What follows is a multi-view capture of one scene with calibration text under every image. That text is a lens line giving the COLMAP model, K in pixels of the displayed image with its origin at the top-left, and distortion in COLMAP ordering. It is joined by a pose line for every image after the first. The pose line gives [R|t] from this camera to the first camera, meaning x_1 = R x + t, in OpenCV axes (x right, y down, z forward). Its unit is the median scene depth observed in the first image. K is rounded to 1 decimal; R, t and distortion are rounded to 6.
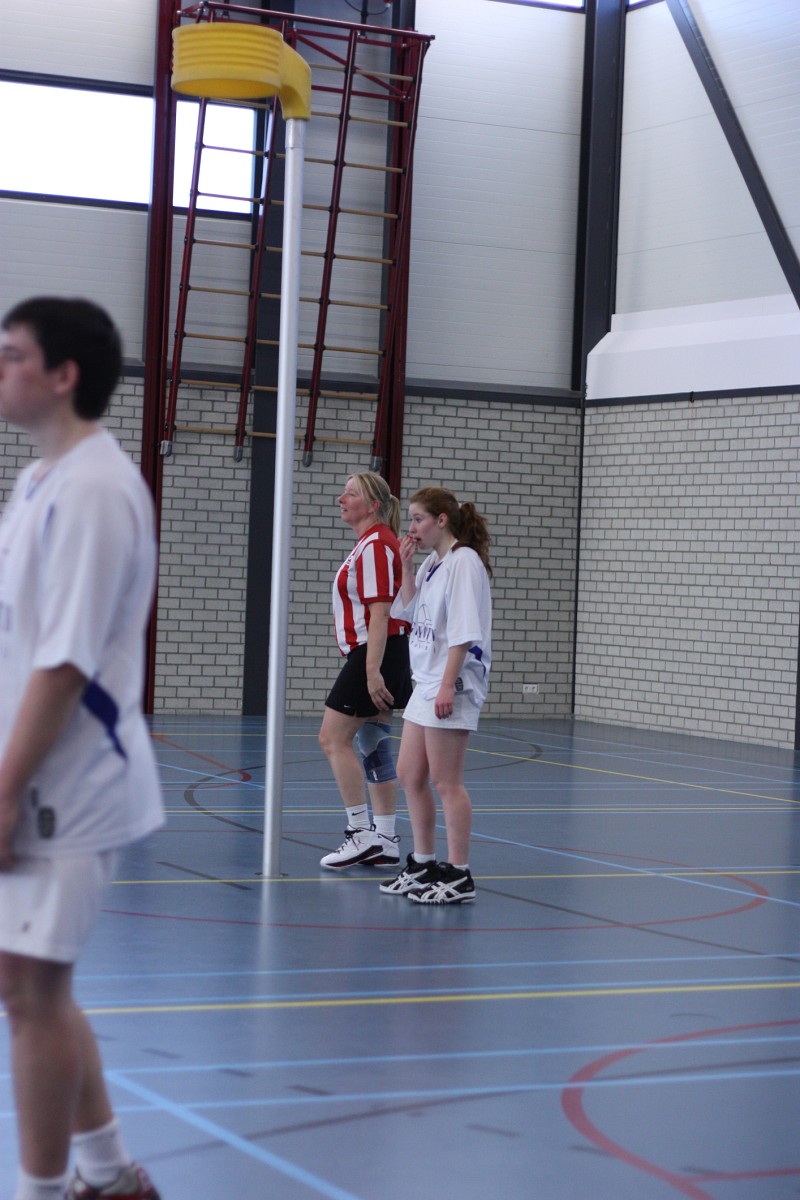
lens RADIAL K [[2796.3, 0, 398.7], [0, 2796.3, 595.8], [0, 0, 1]] dist [-0.096093, 0.000000]
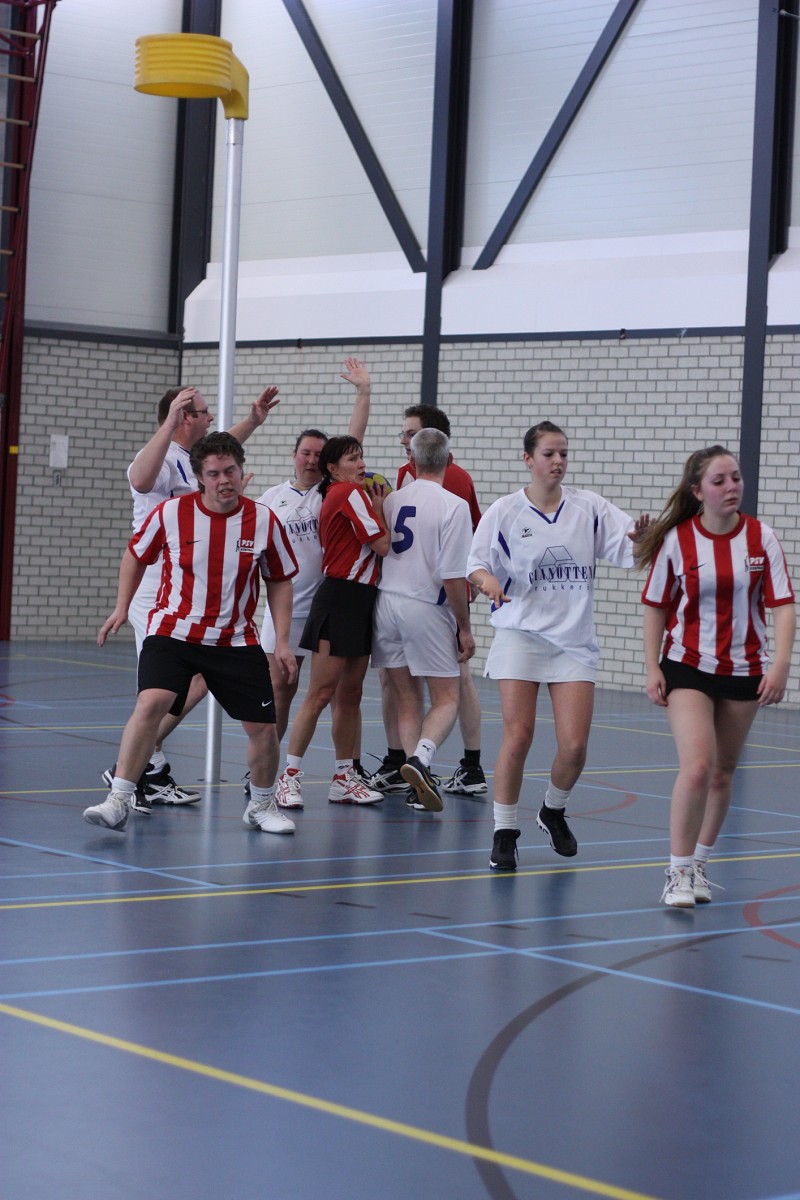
lens RADIAL K [[2796.3, 0, 400.1], [0, 2796.3, 607.0], [0, 0, 1]] dist [-0.096093, 0.000000]
pose [[0.969127, -0.003664, 0.246535, -0.119531], [-0.004458, 0.999466, 0.032379, -0.004158], [-0.246522, -0.032479, 0.968593, -0.059089]]
